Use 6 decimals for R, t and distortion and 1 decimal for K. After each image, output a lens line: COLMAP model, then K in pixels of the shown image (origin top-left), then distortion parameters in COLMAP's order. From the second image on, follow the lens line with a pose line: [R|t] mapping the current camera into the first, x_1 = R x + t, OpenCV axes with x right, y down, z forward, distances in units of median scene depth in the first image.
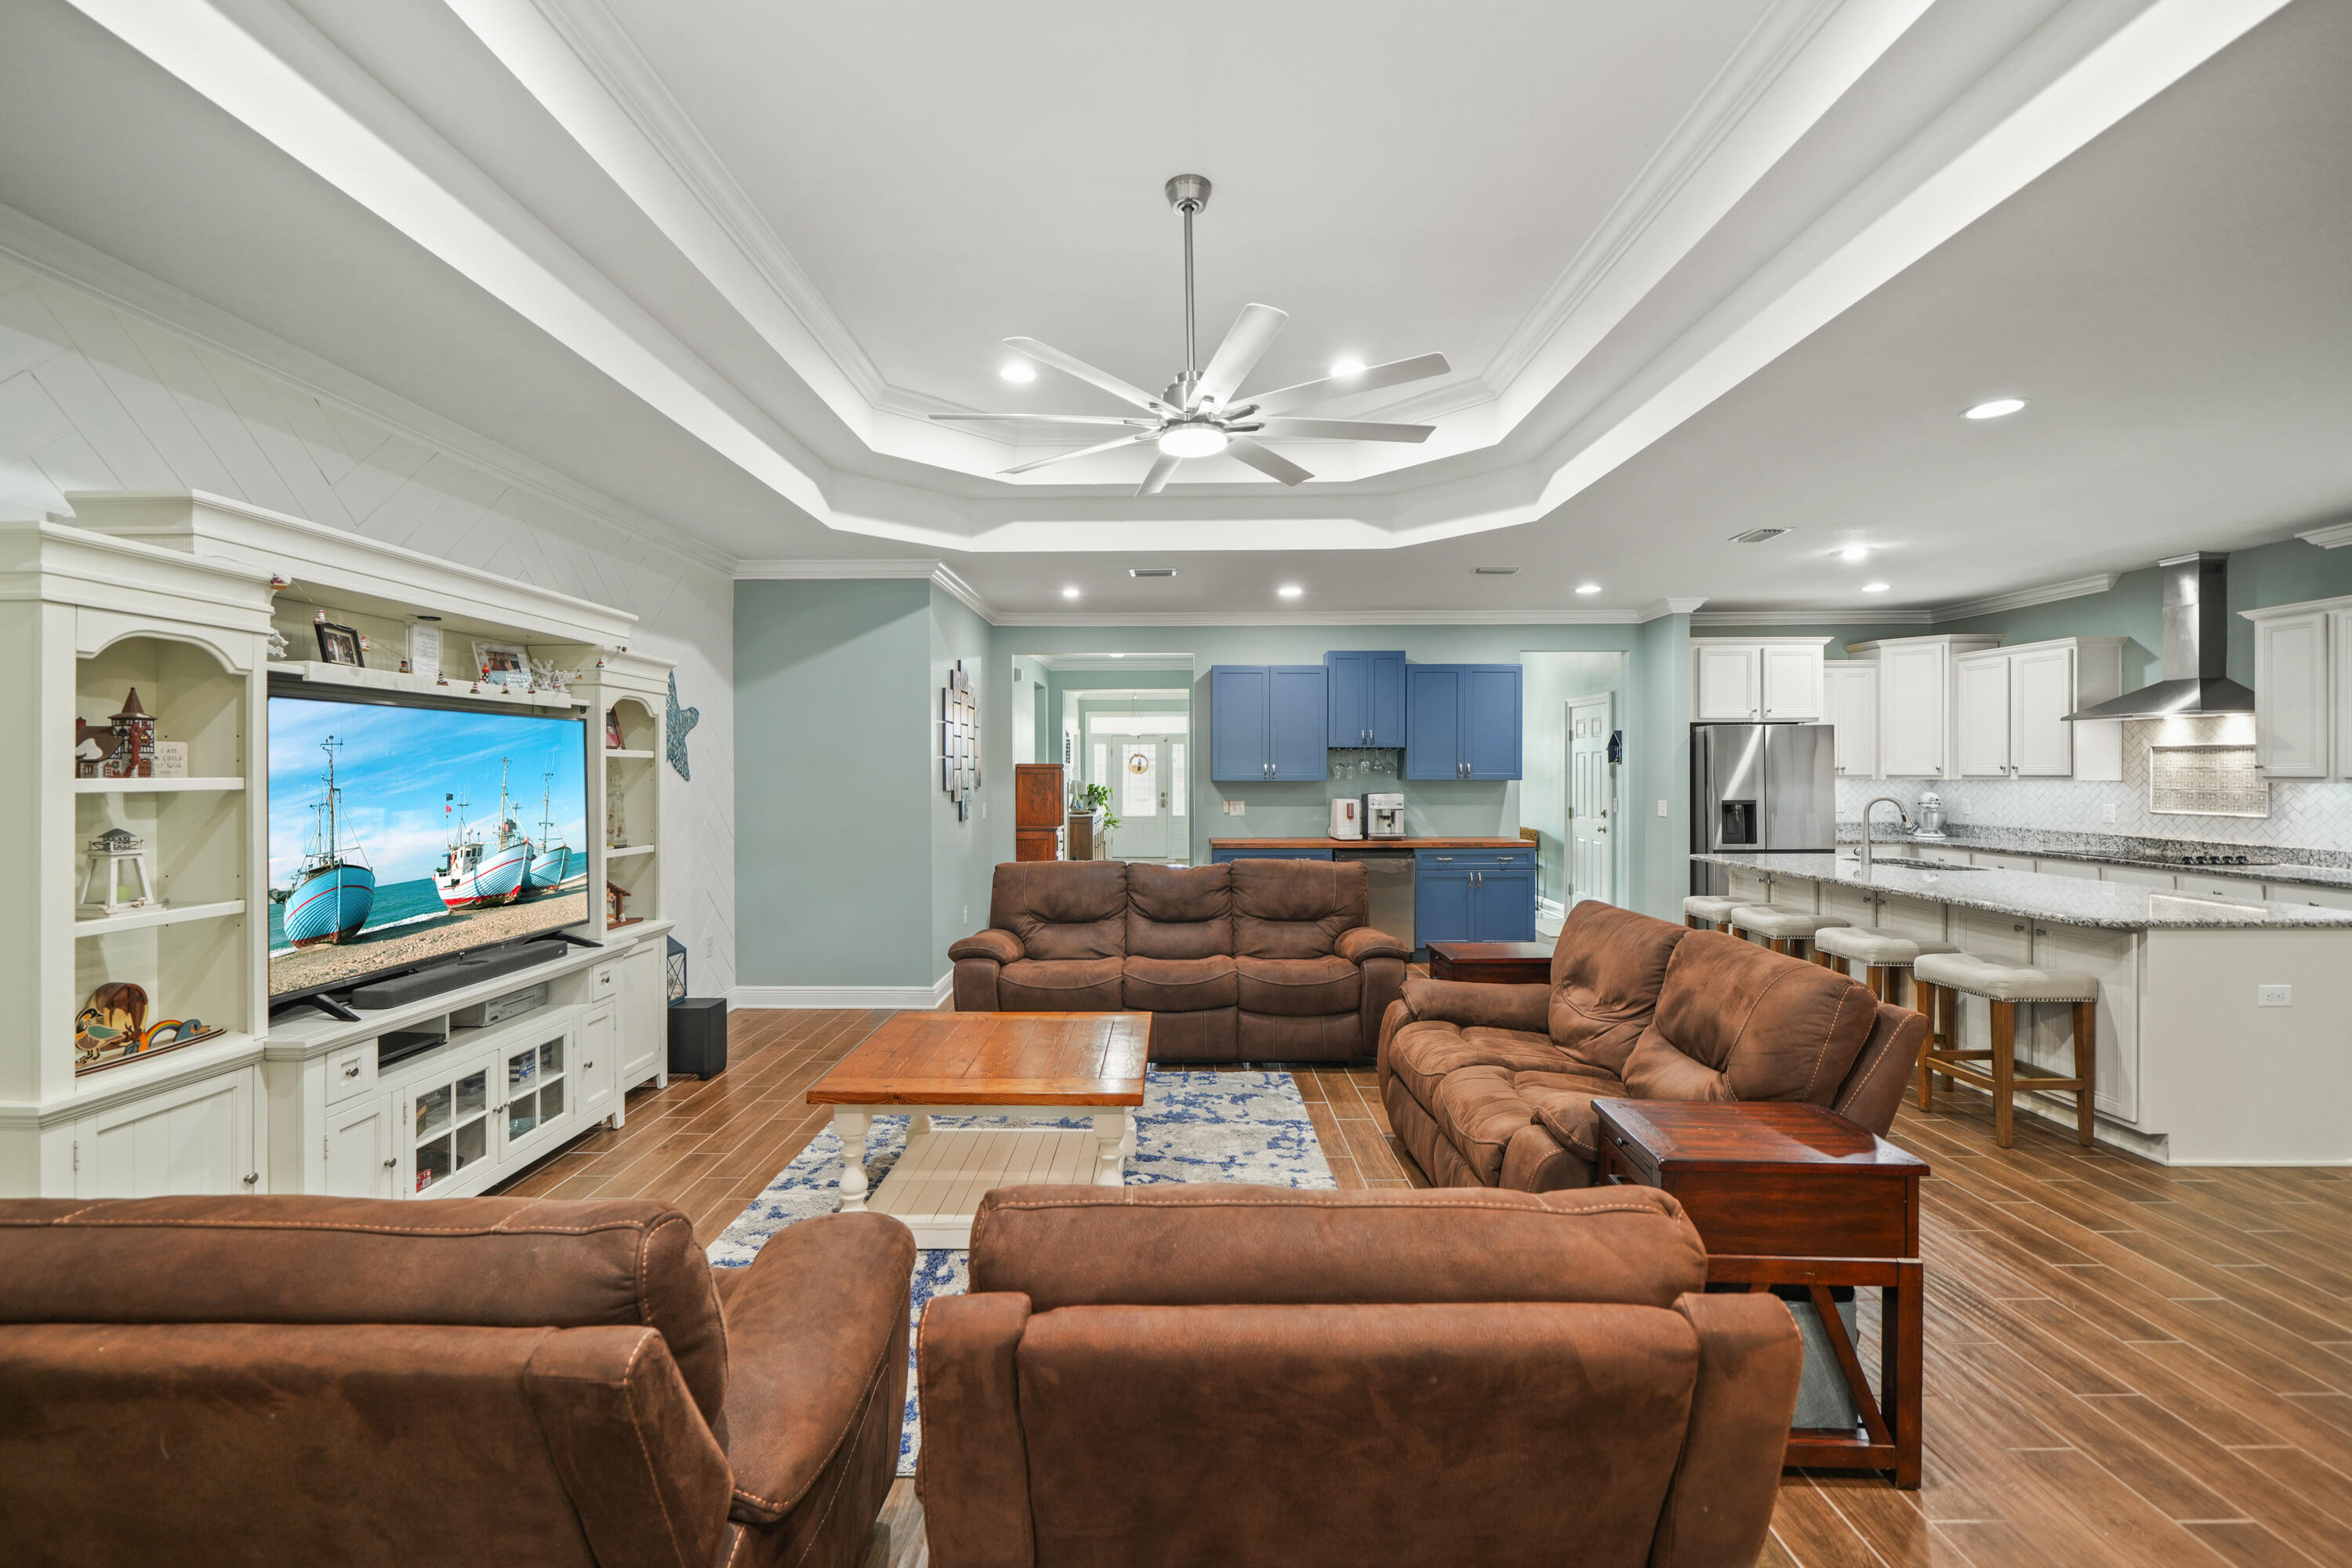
lens RADIAL K [[989.2, 0, 1153.6], [0, 989.2, 775.7], [0, 0, 1]] dist [-0.001637, -0.000843]
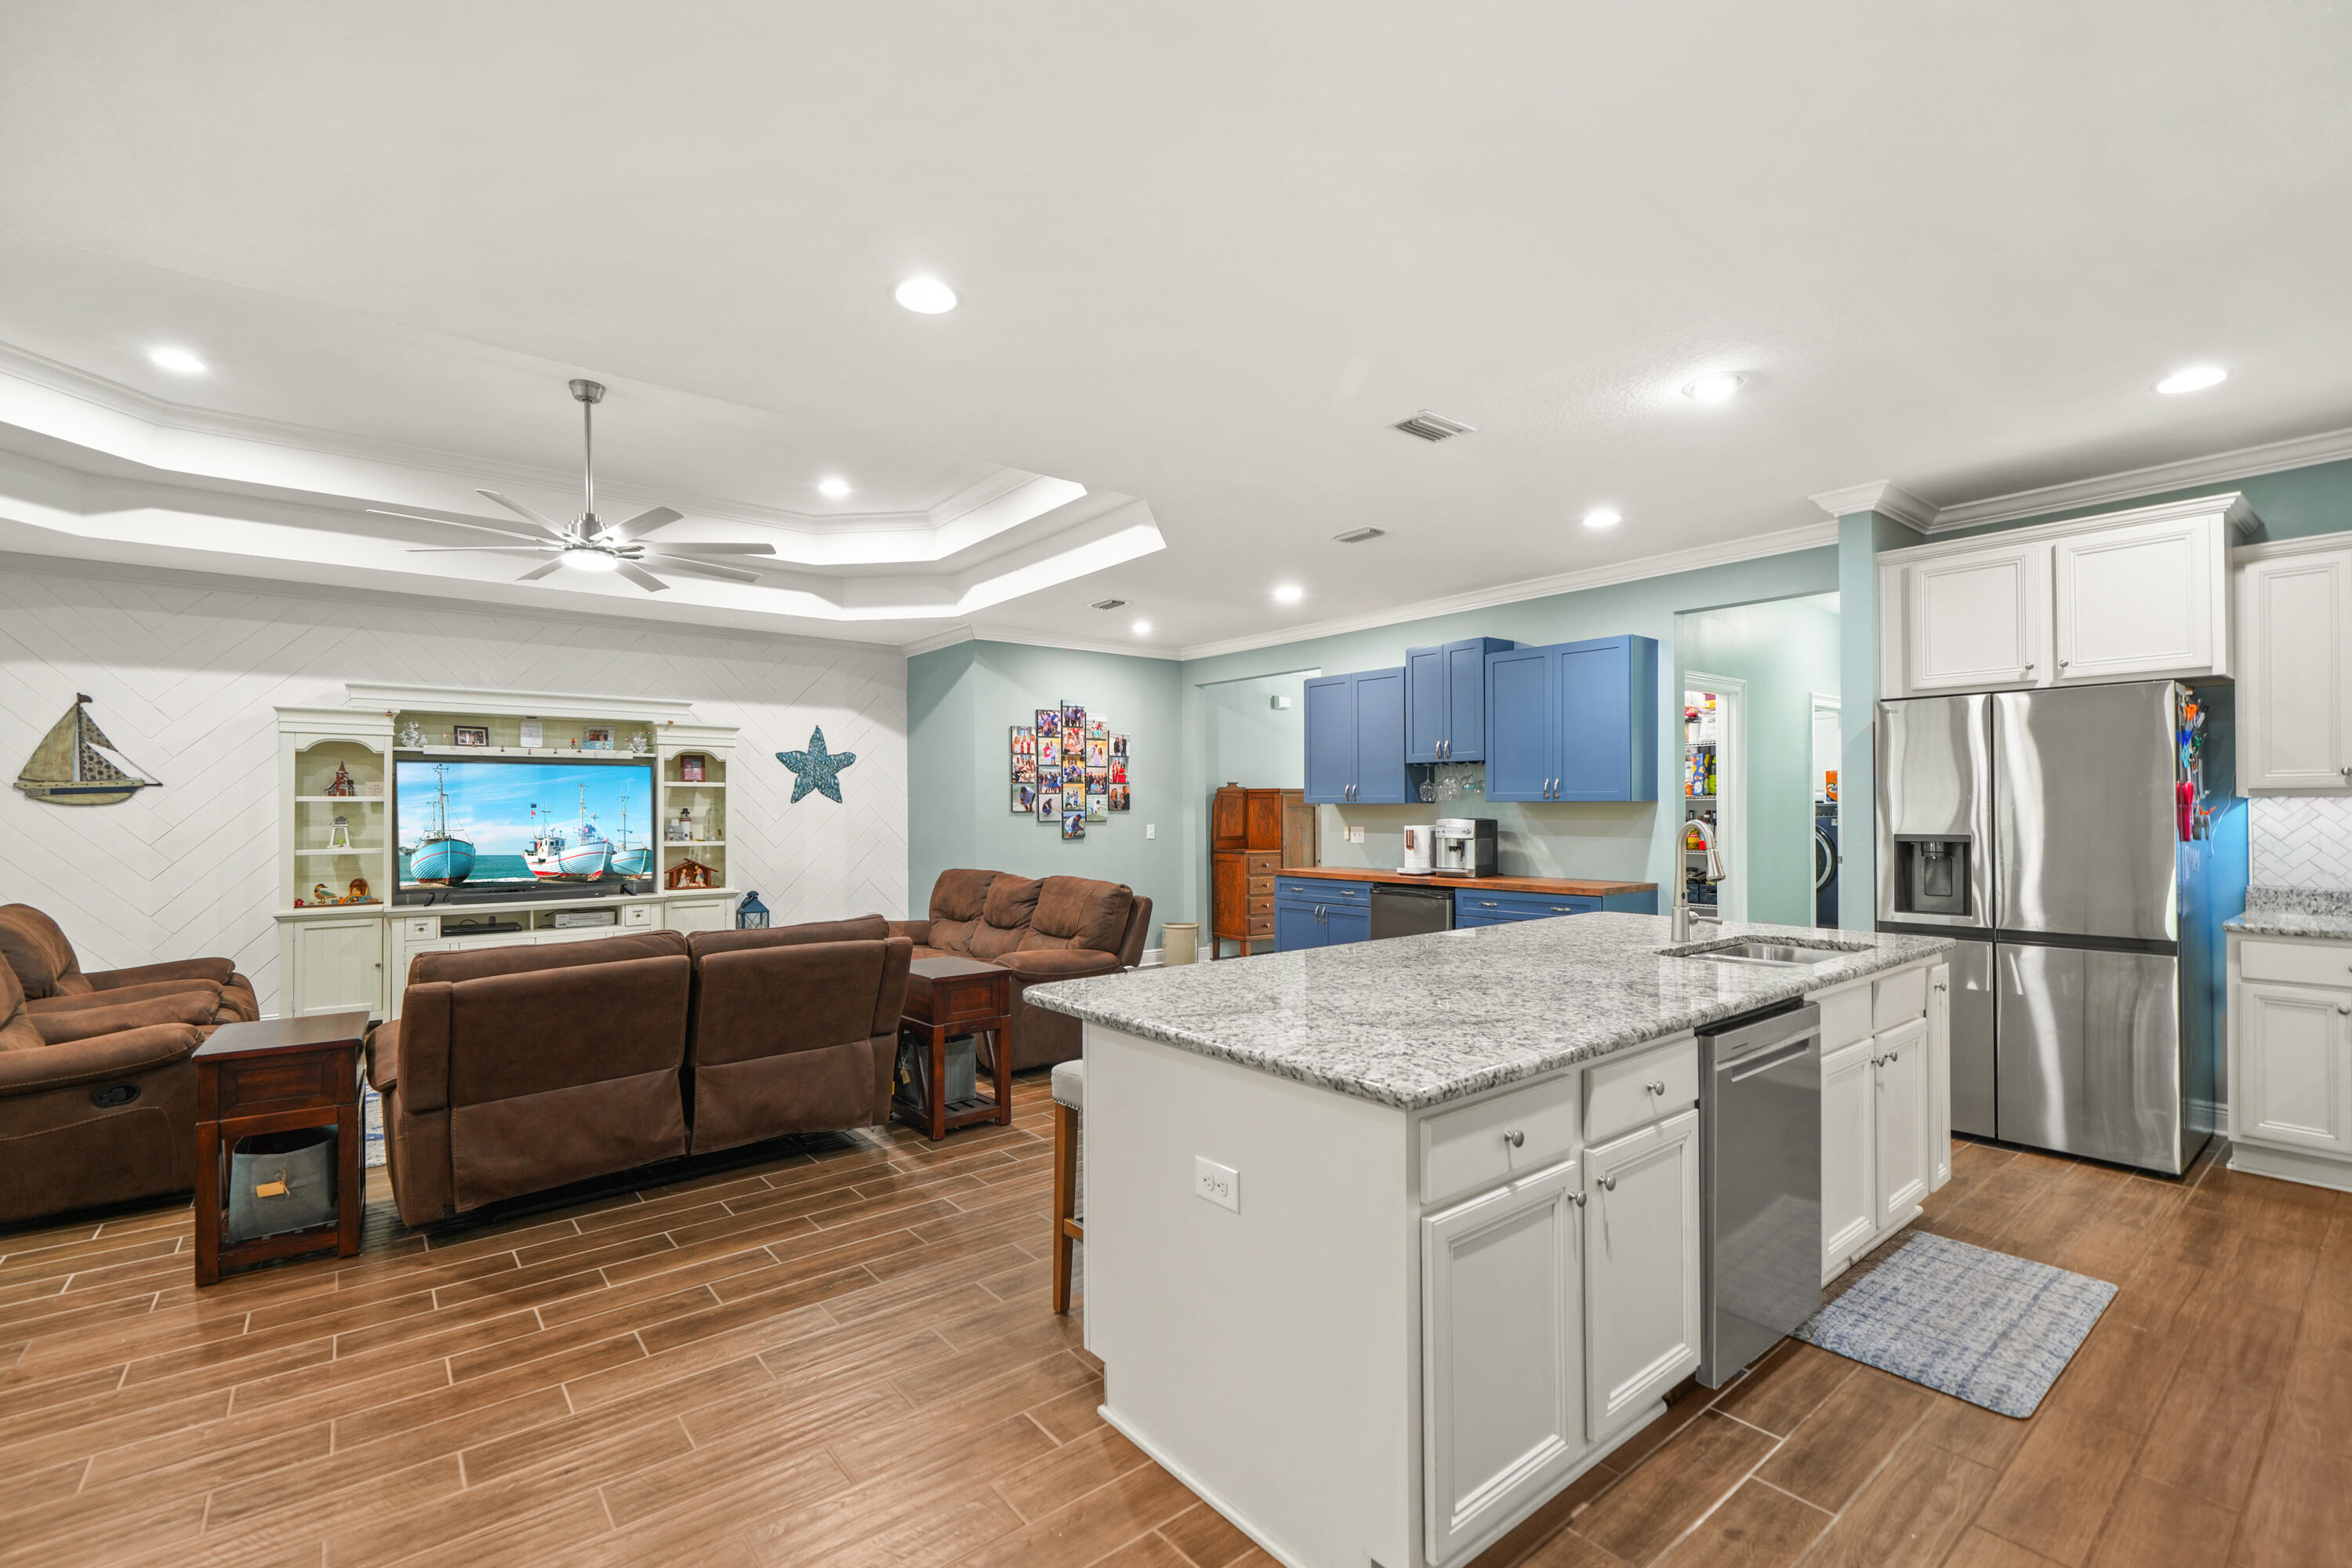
lens RADIAL K [[1007.4, 0, 1157.0], [0, 1007.4, 798.6], [0, 0, 1]] dist [0.003413, -0.000569]
pose [[0.642573, -0.007334, -0.766189, 1.335770], [-0.000215, 0.999952, -0.009751, 0.018694], [0.766224, 0.006430, 0.642541, 0.541586]]
